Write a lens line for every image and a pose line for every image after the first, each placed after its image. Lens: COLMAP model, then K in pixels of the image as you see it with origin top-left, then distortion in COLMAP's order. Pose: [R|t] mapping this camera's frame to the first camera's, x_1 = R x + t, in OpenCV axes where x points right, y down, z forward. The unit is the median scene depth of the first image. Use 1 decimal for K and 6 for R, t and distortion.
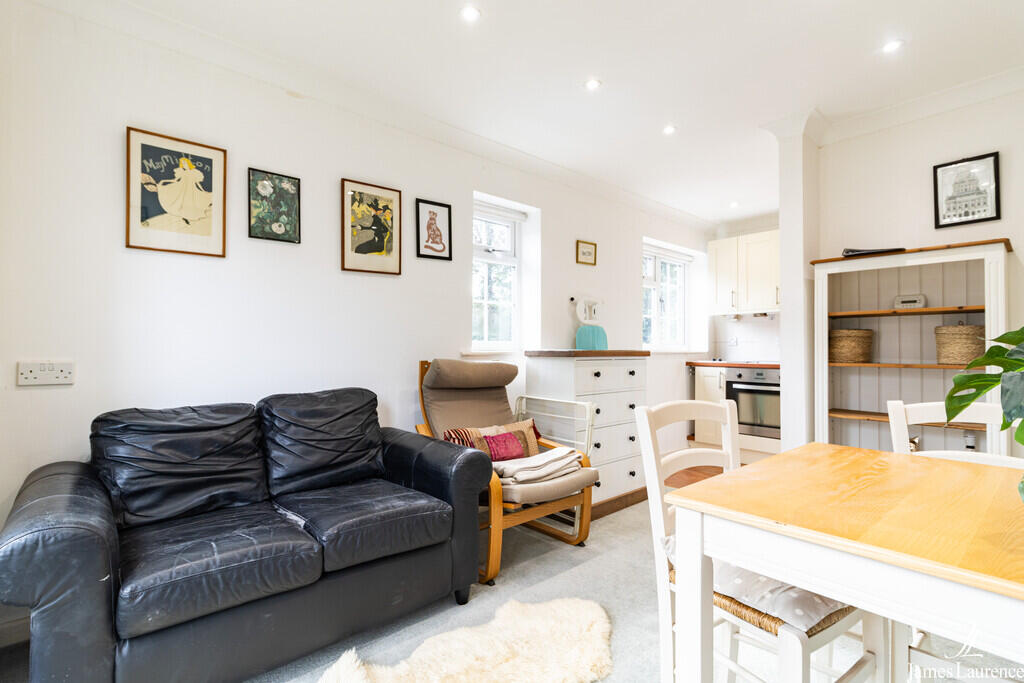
lens RADIAL K [[467.4, 0, 518.7], [0, 467.4, 340.9], [0, 0, 1]] dist [0.002259, 0.000505]
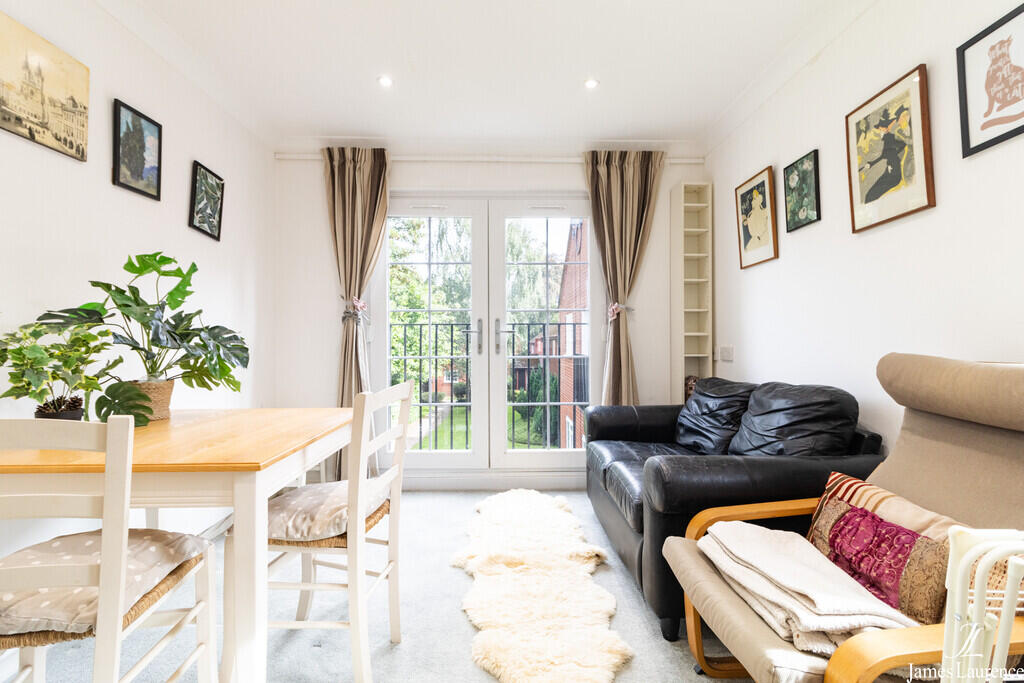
lens RADIAL K [[467.4, 0, 518.7], [0, 467.4, 340.9], [0, 0, 1]] dist [0.002259, 0.000505]
pose [[-0.633928, -0.005203, -0.773375, 0.557344], [0.010766, 0.999821, -0.015552, 0.029598], [0.773317, -0.018185, -0.633758, 1.055561]]
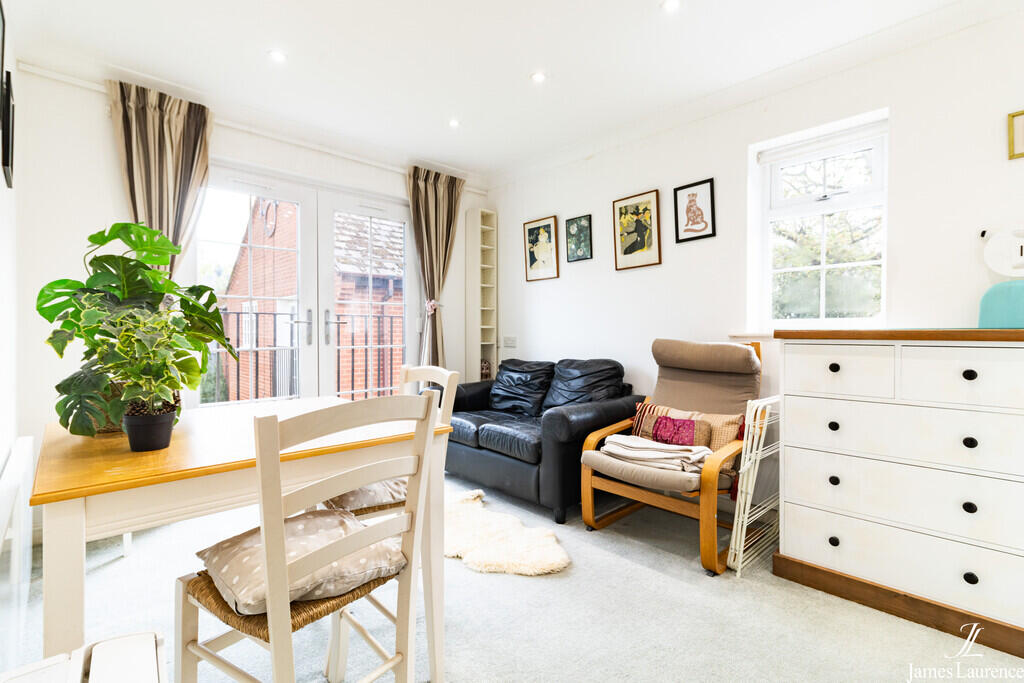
lens RADIAL K [[467.4, 0, 518.7], [0, 467.4, 340.9], [0, 0, 1]] dist [0.002259, 0.000505]
pose [[0.049467, 0.012653, -0.998696, 0.928866], [0.015324, 0.999792, 0.013426, 0.025114], [0.998658, -0.015968, 0.049262, 0.655611]]
